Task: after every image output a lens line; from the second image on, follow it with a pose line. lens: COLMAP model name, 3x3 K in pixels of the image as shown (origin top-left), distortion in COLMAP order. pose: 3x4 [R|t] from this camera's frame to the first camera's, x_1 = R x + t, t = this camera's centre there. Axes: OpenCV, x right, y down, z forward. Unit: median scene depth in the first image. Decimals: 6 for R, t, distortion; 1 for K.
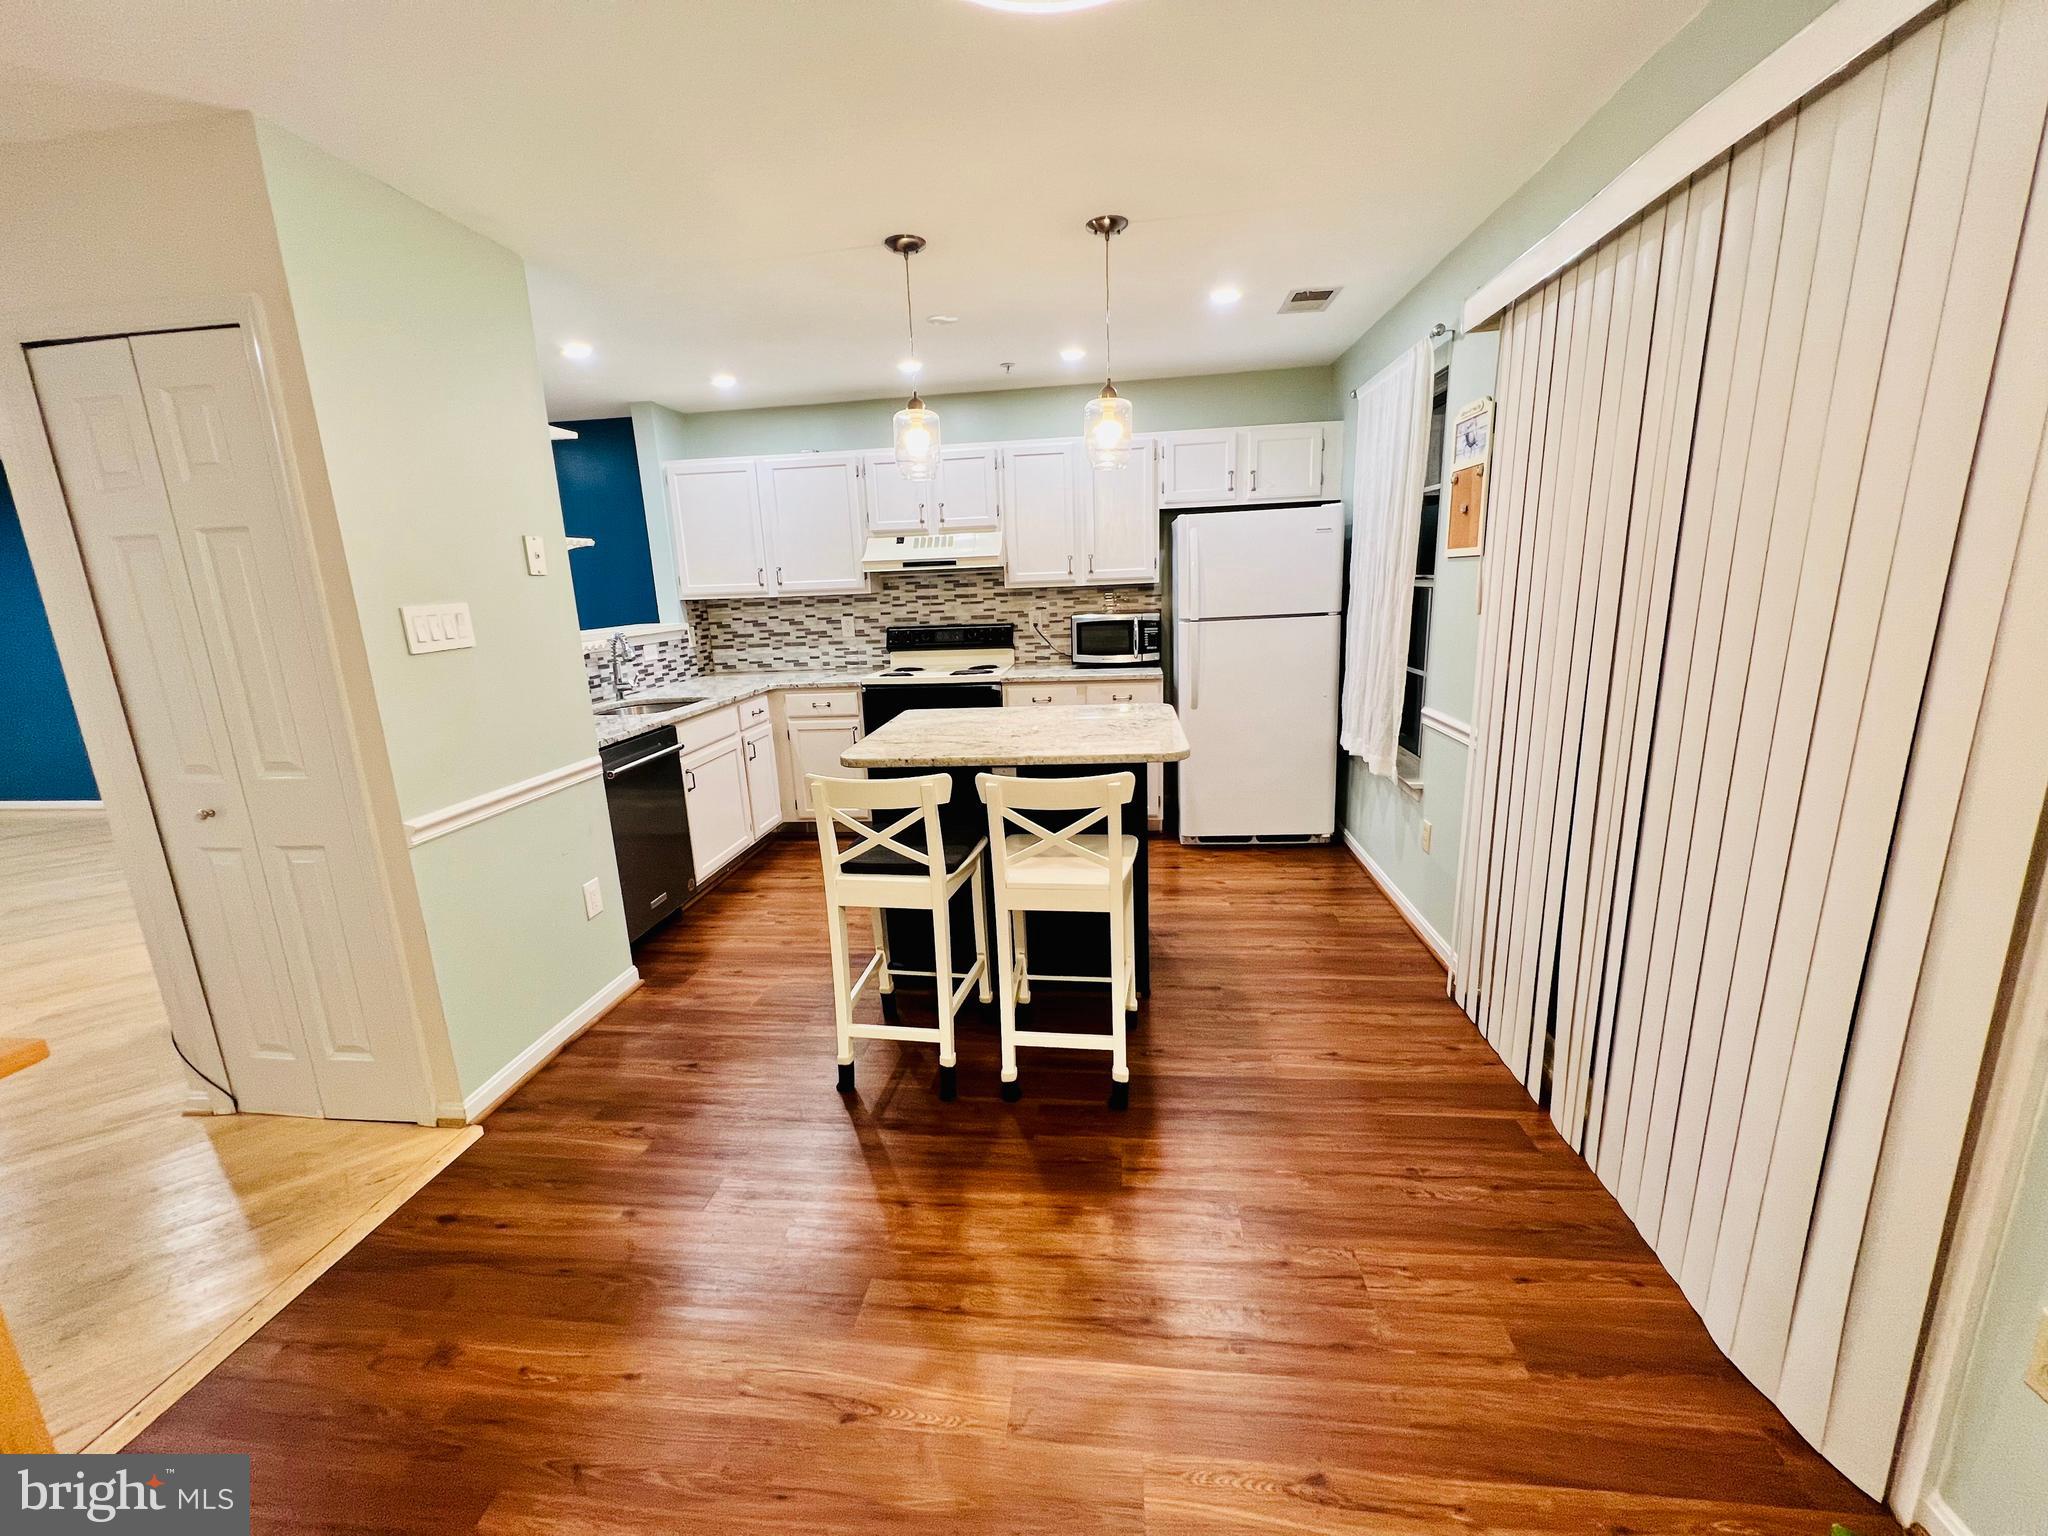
lens RADIAL K [[816.0, 0, 1018.9], [0, 816.0, 762.1], [0, 0, 1]] dist [-0.001218, 0.000286]
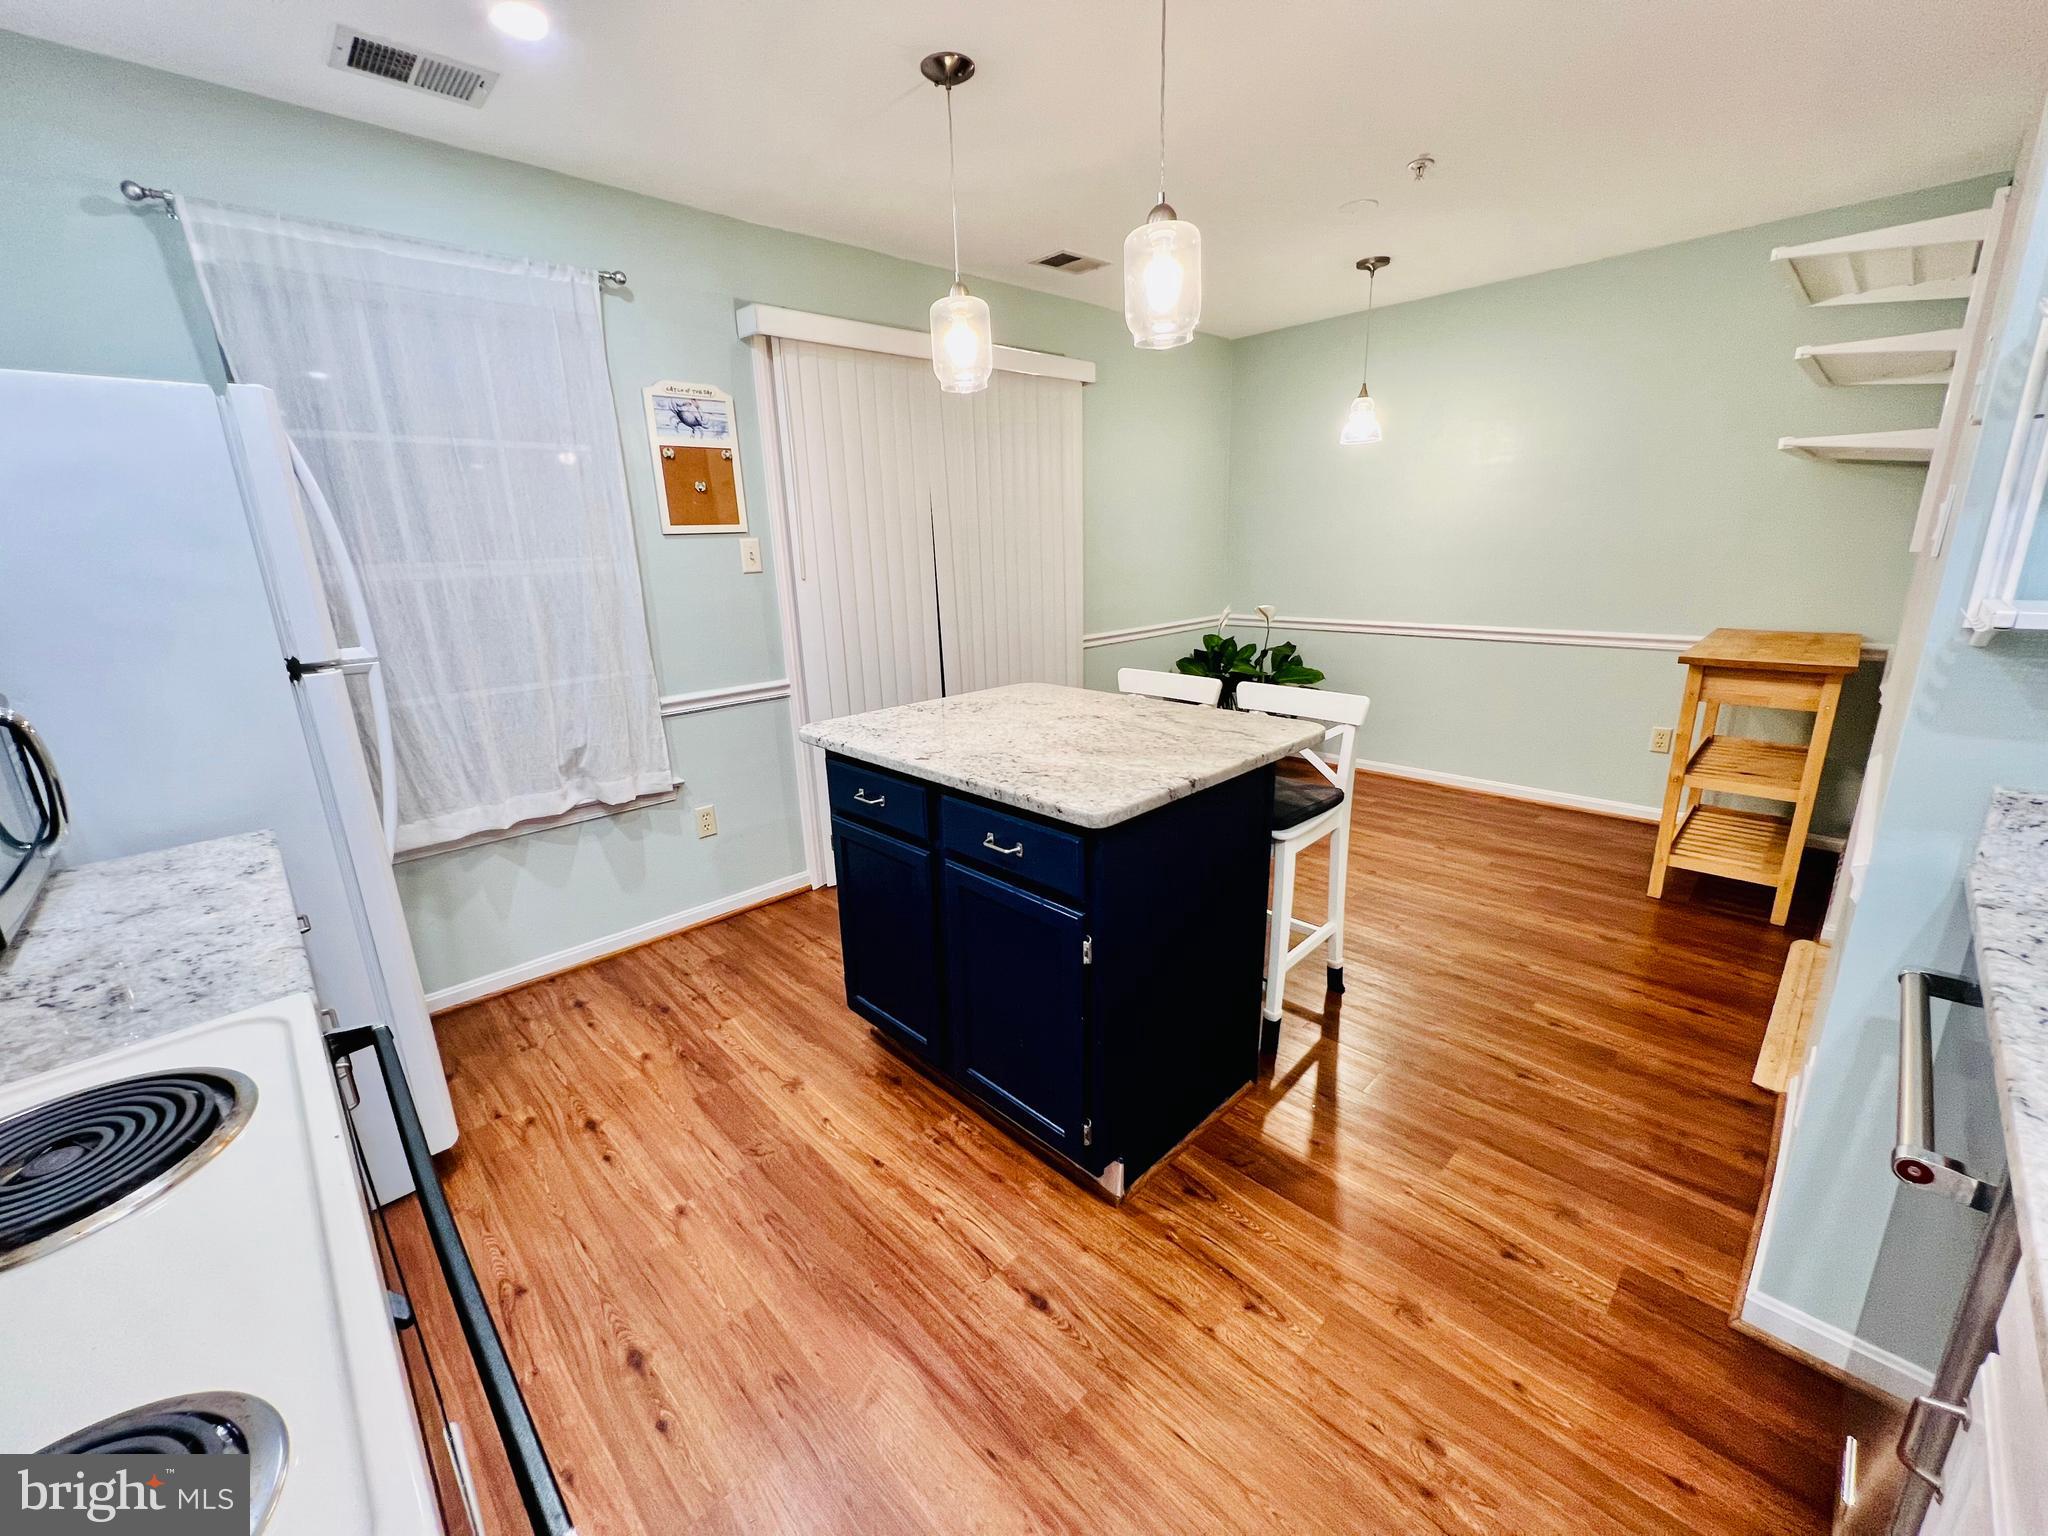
lens RADIAL K [[816.0, 0, 1018.9], [0, 816.0, 762.1], [0, 0, 1]] dist [-0.001218, 0.000286]
pose [[-0.768699, -0.107420, 0.630526, -0.254571], [0.200181, 0.895867, 0.396674, -0.182998], [-0.607478, 0.431142, -0.667148, 0.892618]]
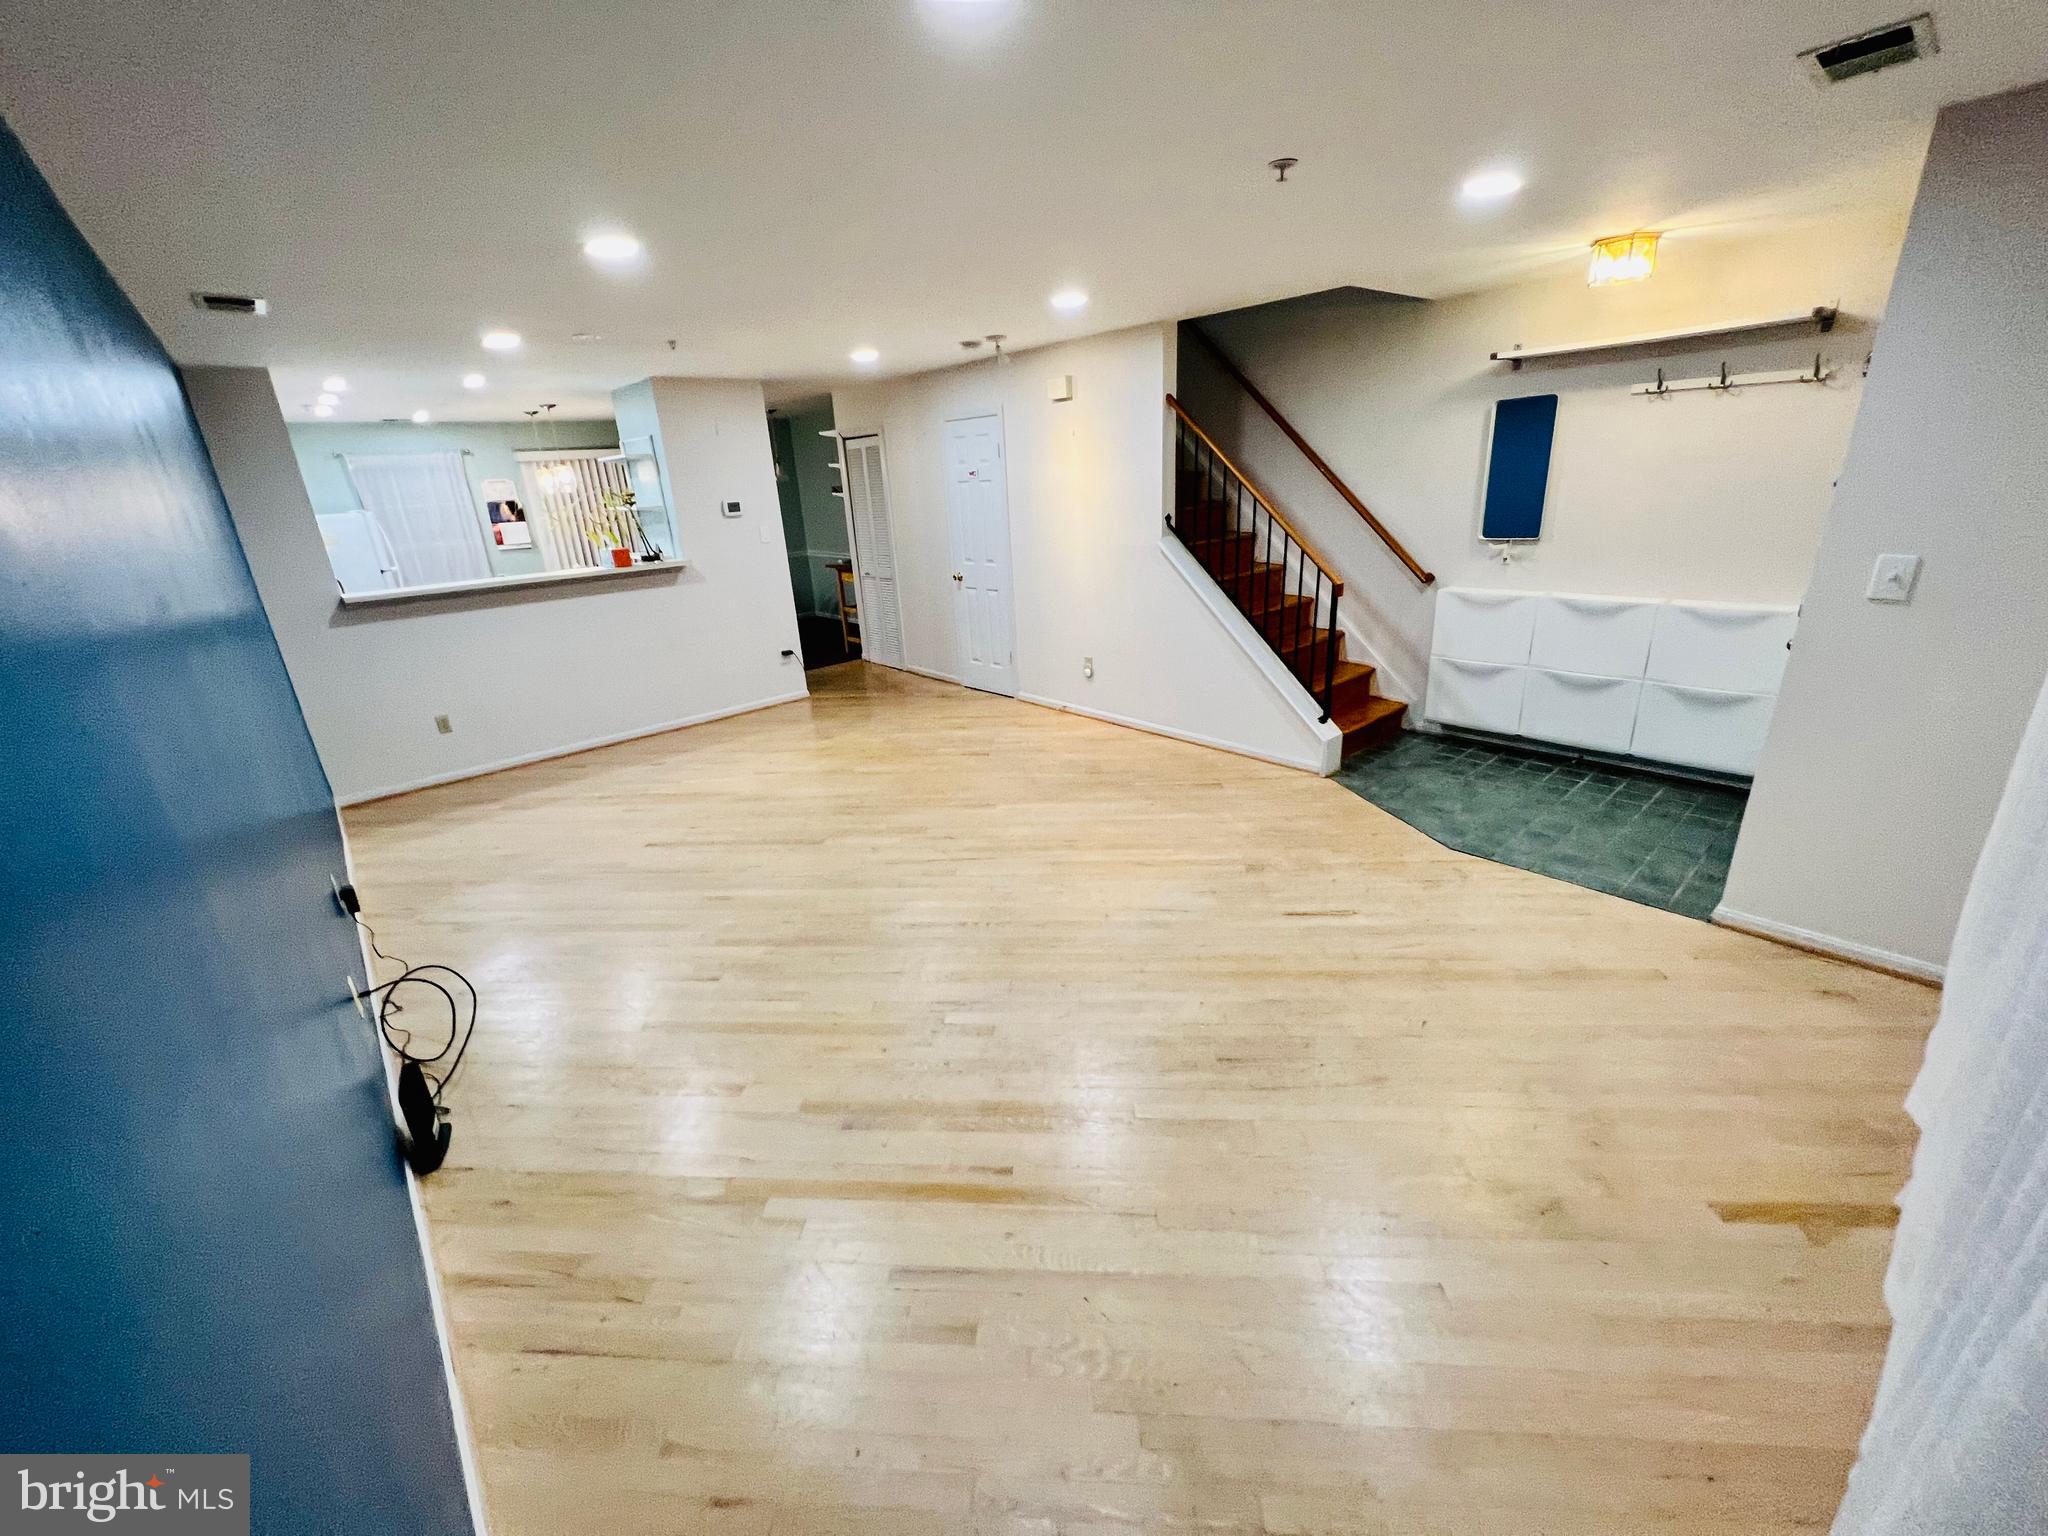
lens RADIAL K [[816.0, 0, 1018.9], [0, 816.0, 762.1], [0, 0, 1]] dist [-0.001218, 0.000286]
pose [[-0.734000, -0.152486, 0.661810, -1.686573], [0.231280, 0.860101, 0.454681, -0.253695], [-0.638556, 0.486799, -0.596047, 1.143620]]
